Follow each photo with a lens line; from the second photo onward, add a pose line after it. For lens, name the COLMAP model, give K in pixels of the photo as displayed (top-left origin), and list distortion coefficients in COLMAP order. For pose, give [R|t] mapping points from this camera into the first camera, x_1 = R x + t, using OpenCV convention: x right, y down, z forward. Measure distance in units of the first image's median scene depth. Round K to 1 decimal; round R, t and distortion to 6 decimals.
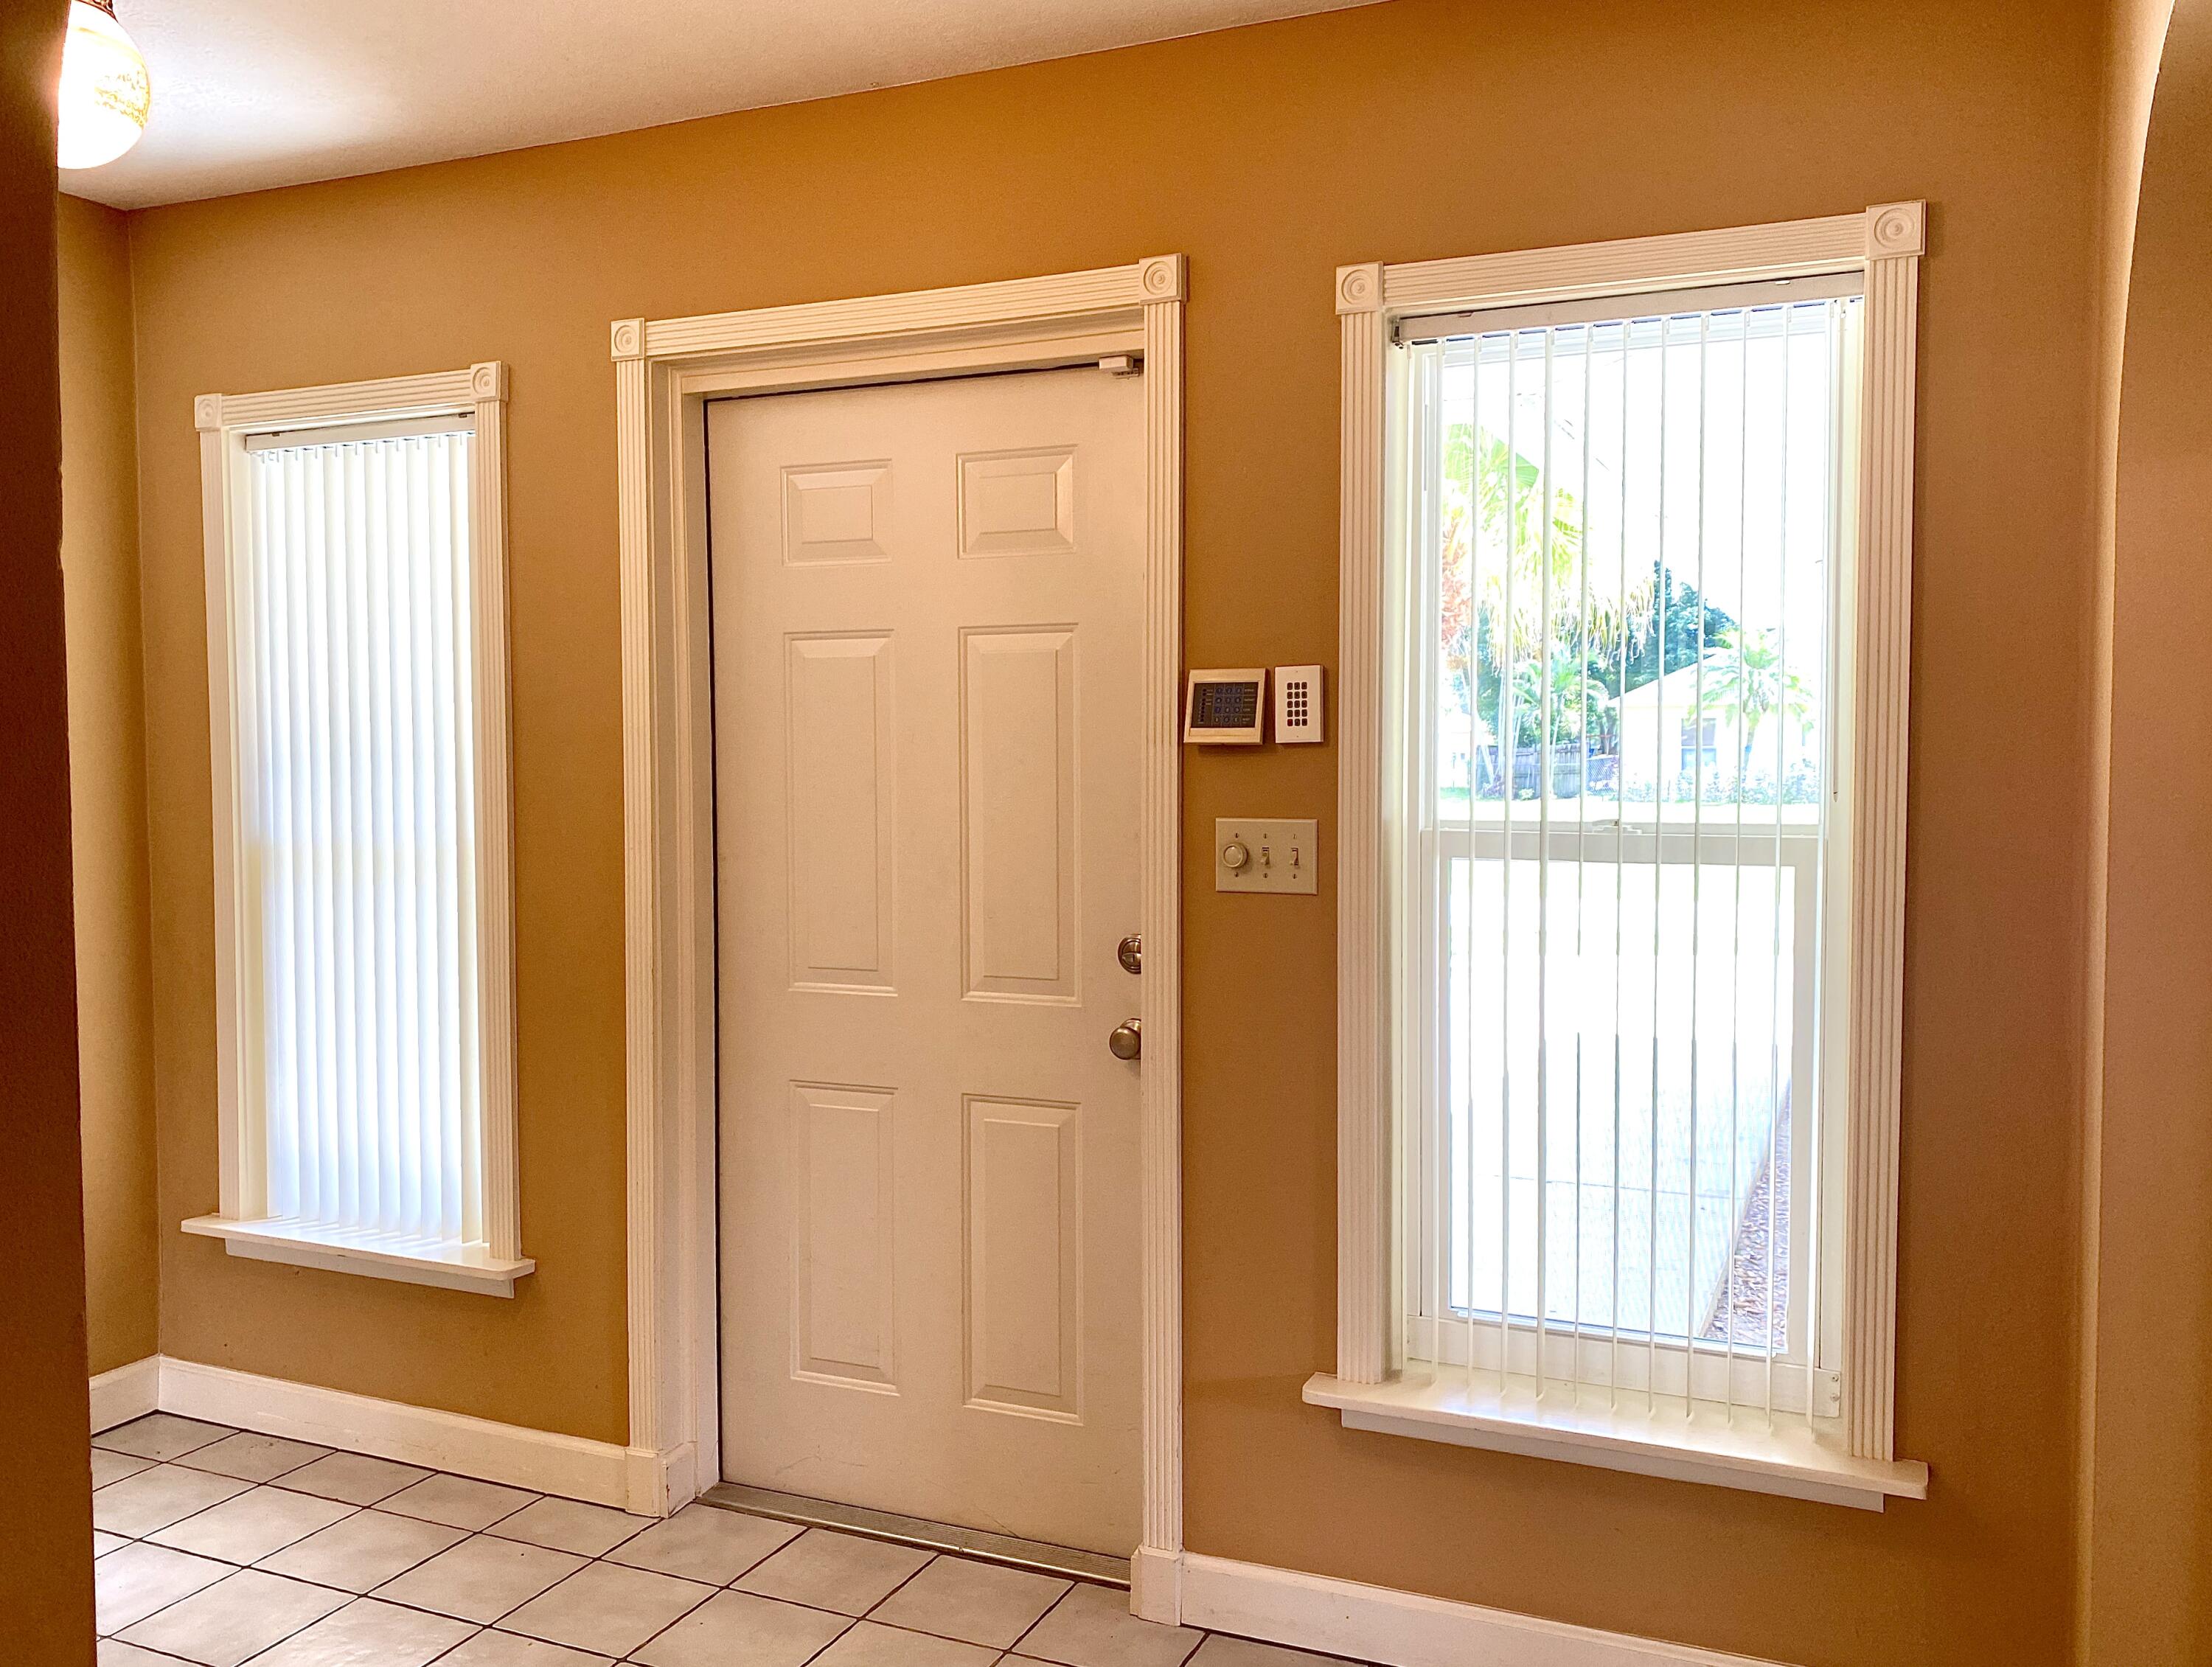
lens RADIAL K [[1775.6, 0, 1107.3], [0, 1775.6, 843.7], [0, 0, 1]] dist [0.006609, 0.004917]
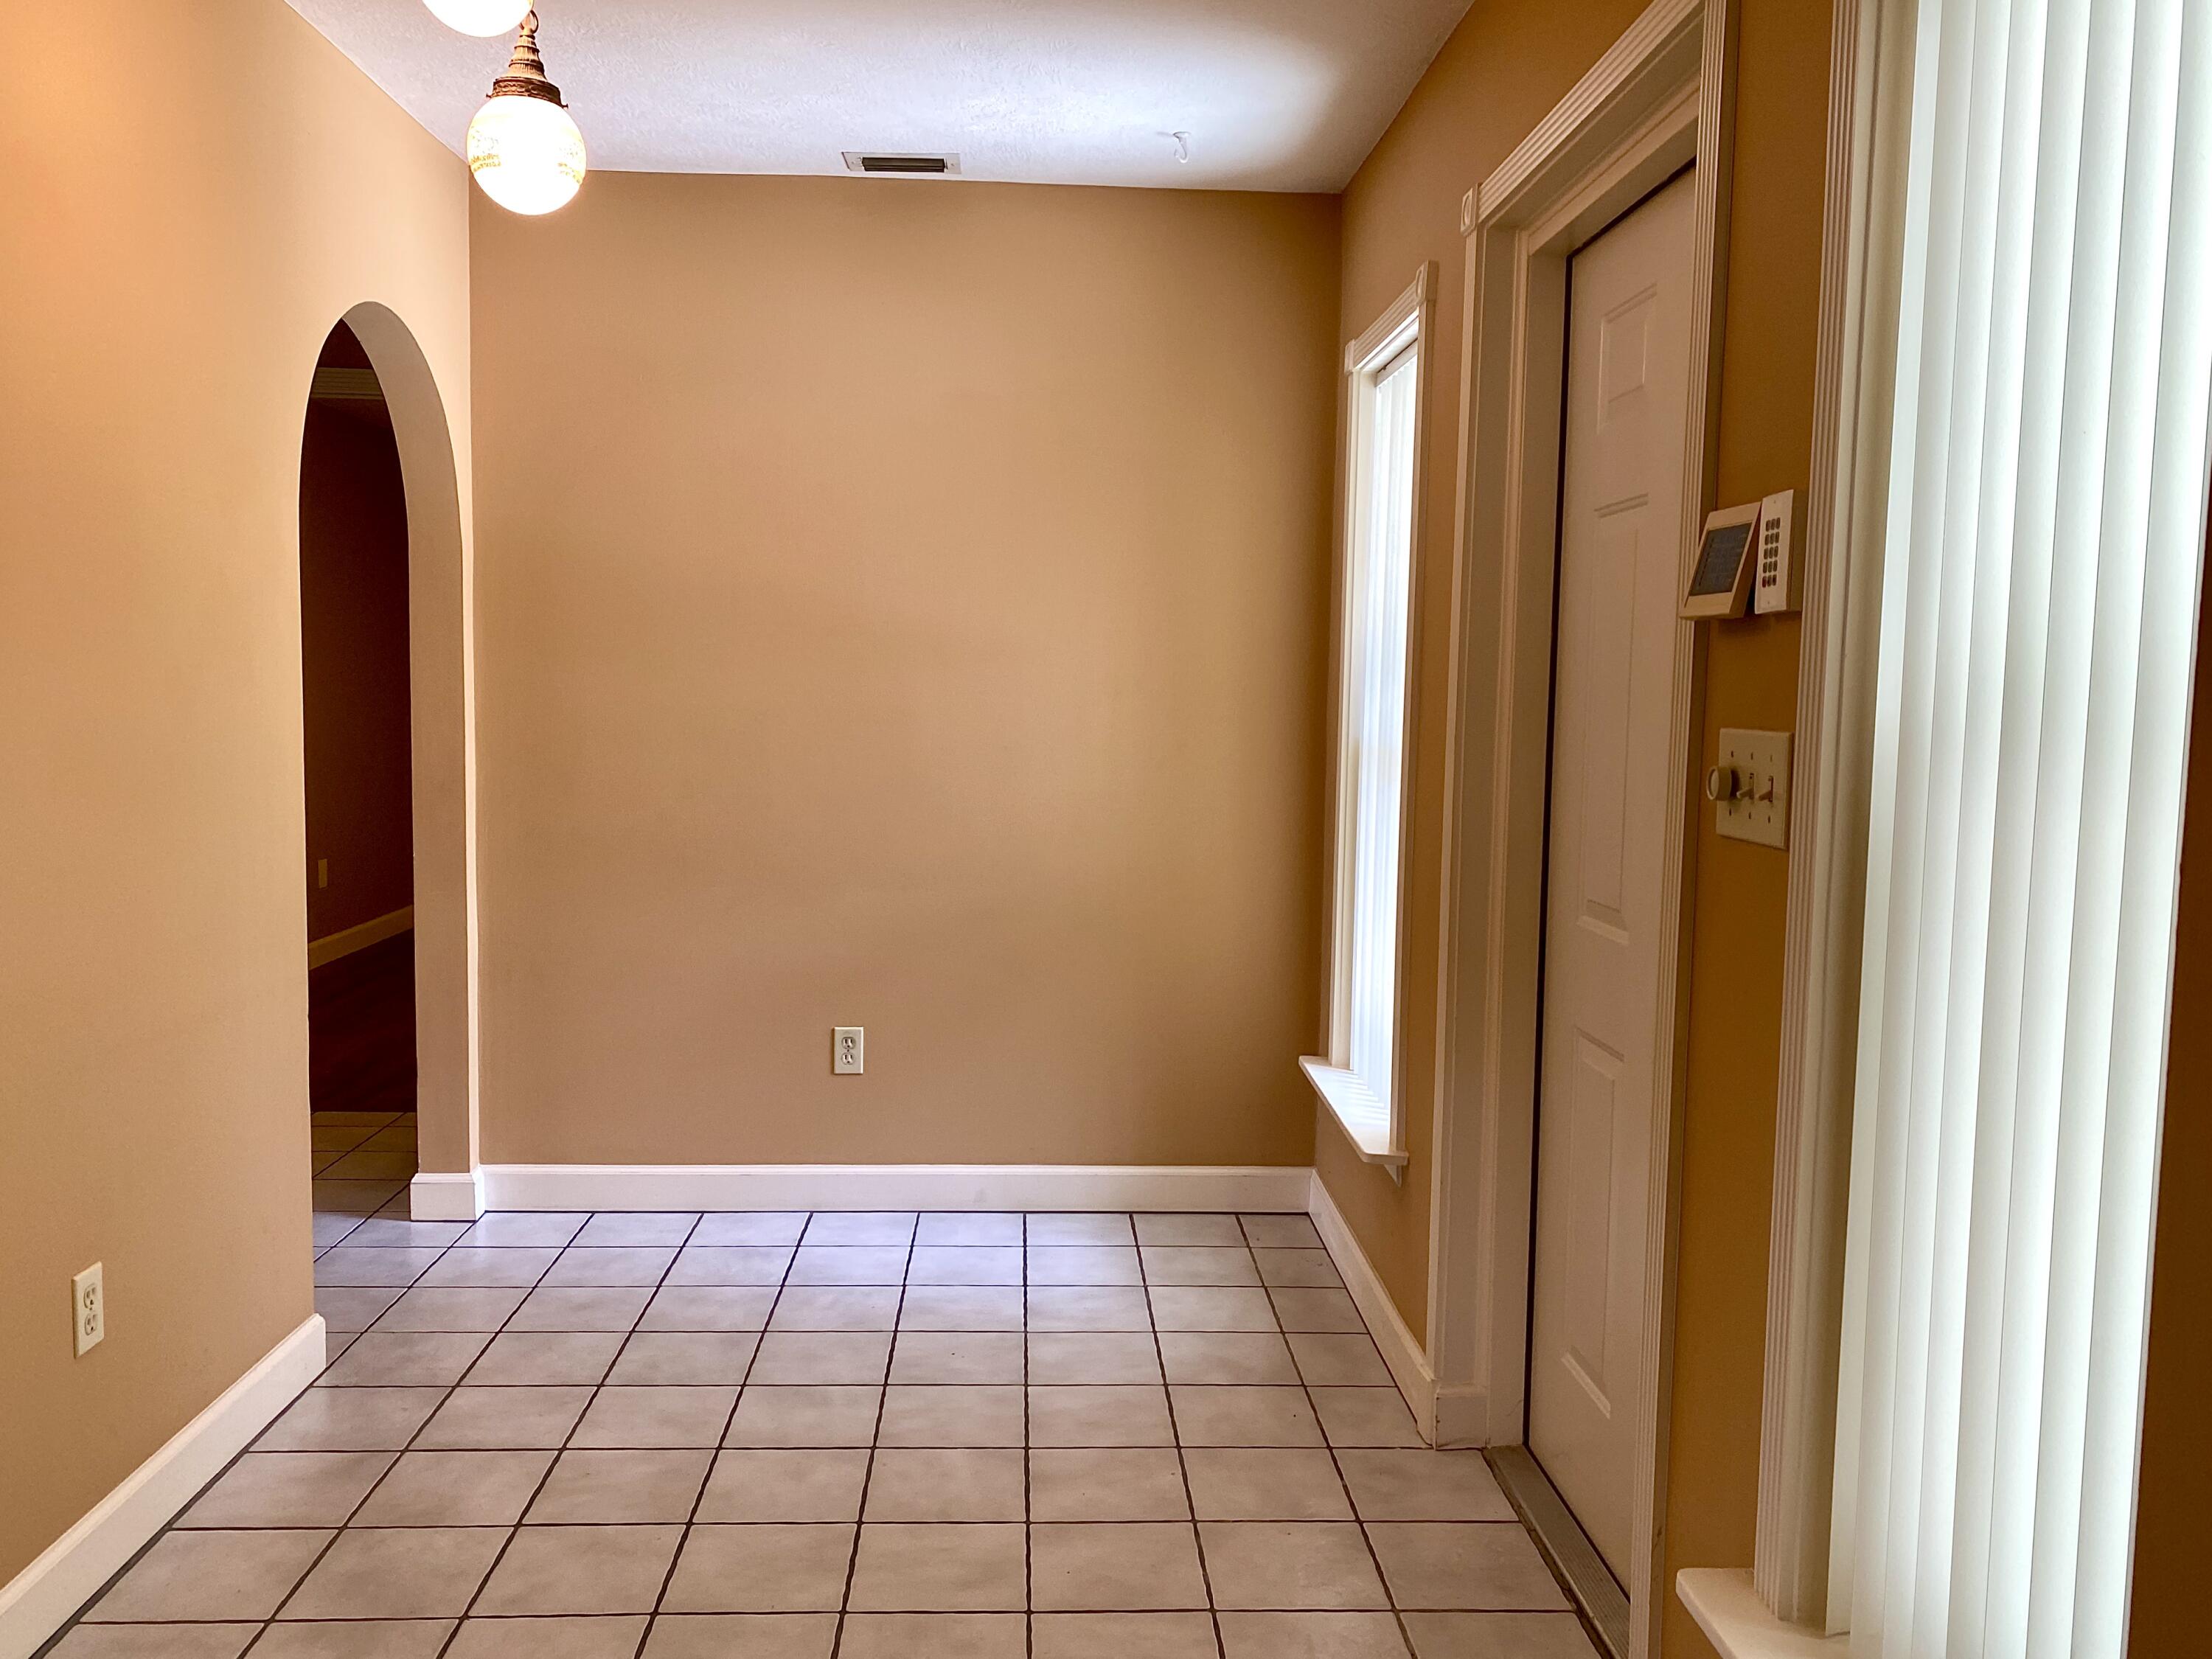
lens RADIAL K [[1709.2, 0, 1106.0], [0, 1709.2, 829.5], [0, 0, 1]] dist [-0.004187, -0.002434]
pose [[0.444603, 0.084948, -0.891691, 0.486878], [-0.060948, 0.996055, 0.064502, -0.002949], [0.893652, 0.025669, 0.448026, 0.436541]]
